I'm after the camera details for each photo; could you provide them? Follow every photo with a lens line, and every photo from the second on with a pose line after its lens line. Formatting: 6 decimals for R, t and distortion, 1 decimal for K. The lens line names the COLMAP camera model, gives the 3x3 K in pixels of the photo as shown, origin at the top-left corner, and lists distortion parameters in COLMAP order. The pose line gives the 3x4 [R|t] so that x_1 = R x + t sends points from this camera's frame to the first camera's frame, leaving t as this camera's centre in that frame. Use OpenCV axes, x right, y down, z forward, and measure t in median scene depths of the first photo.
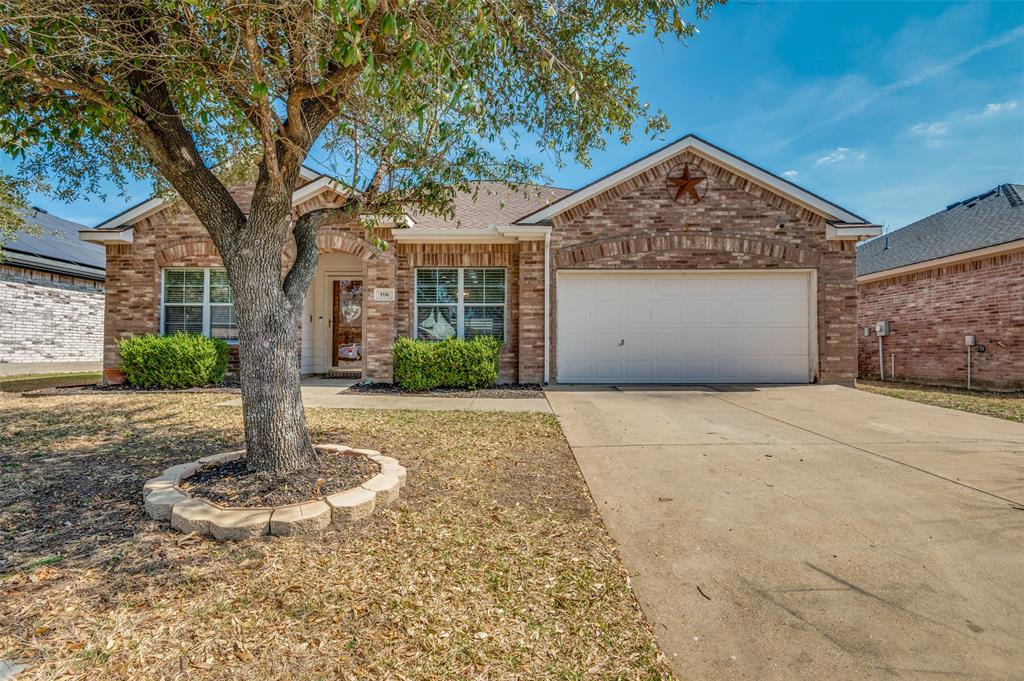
lens RADIAL K [[474.9, 0, 508.5], [0, 474.9, 341.6], [0, 0, 1]] dist [-0.008144, -0.007598]
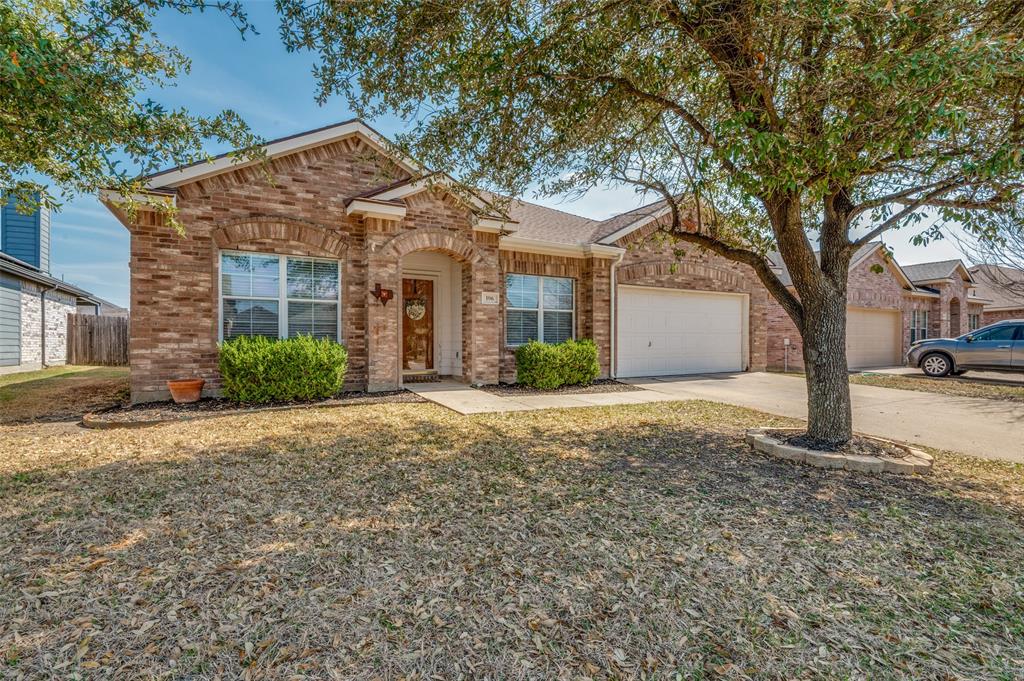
lens RADIAL K [[474.9, 0, 504.0], [0, 474.9, 346.9], [0, 0, 1]] dist [-0.008144, -0.007598]
pose [[0.867902, -0.006001, 0.496699, -0.748873], [-0.005874, 0.999733, 0.022341, -0.017461], [-0.496701, -0.022307, 0.867635, 0.093556]]
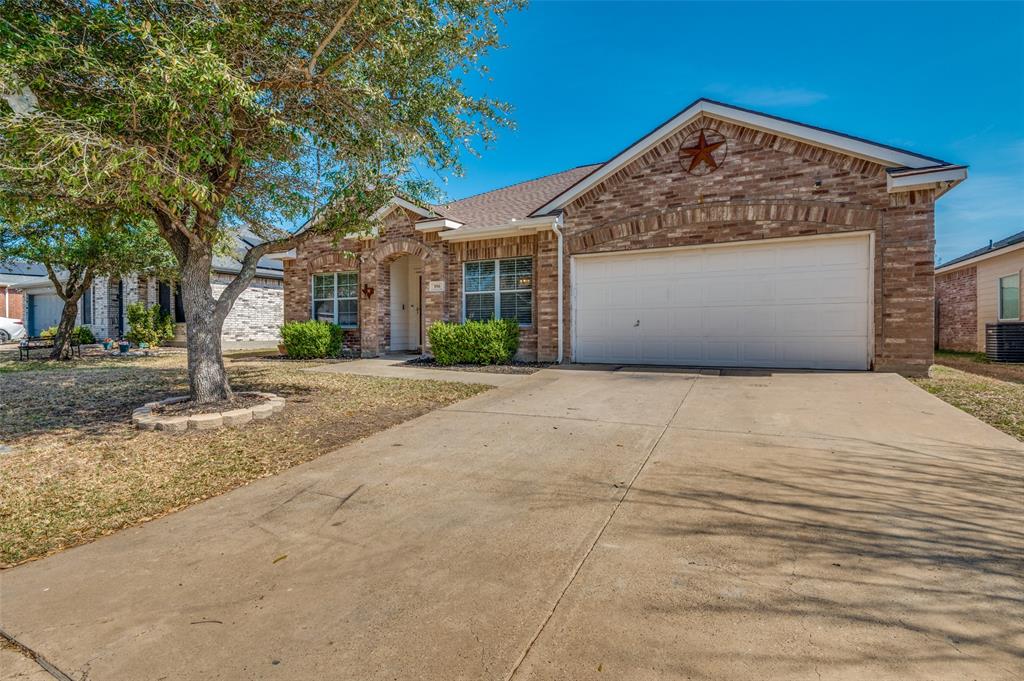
lens RADIAL K [[474.9, 0, 504.9], [0, 474.9, 338.5], [0, 0, 1]] dist [-0.008144, -0.007598]
pose [[0.890888, 0.003466, -0.454211, 0.455105], [0.012927, 0.999372, 0.032979, -0.002841], [0.454040, -0.035252, 0.890284, -0.016101]]
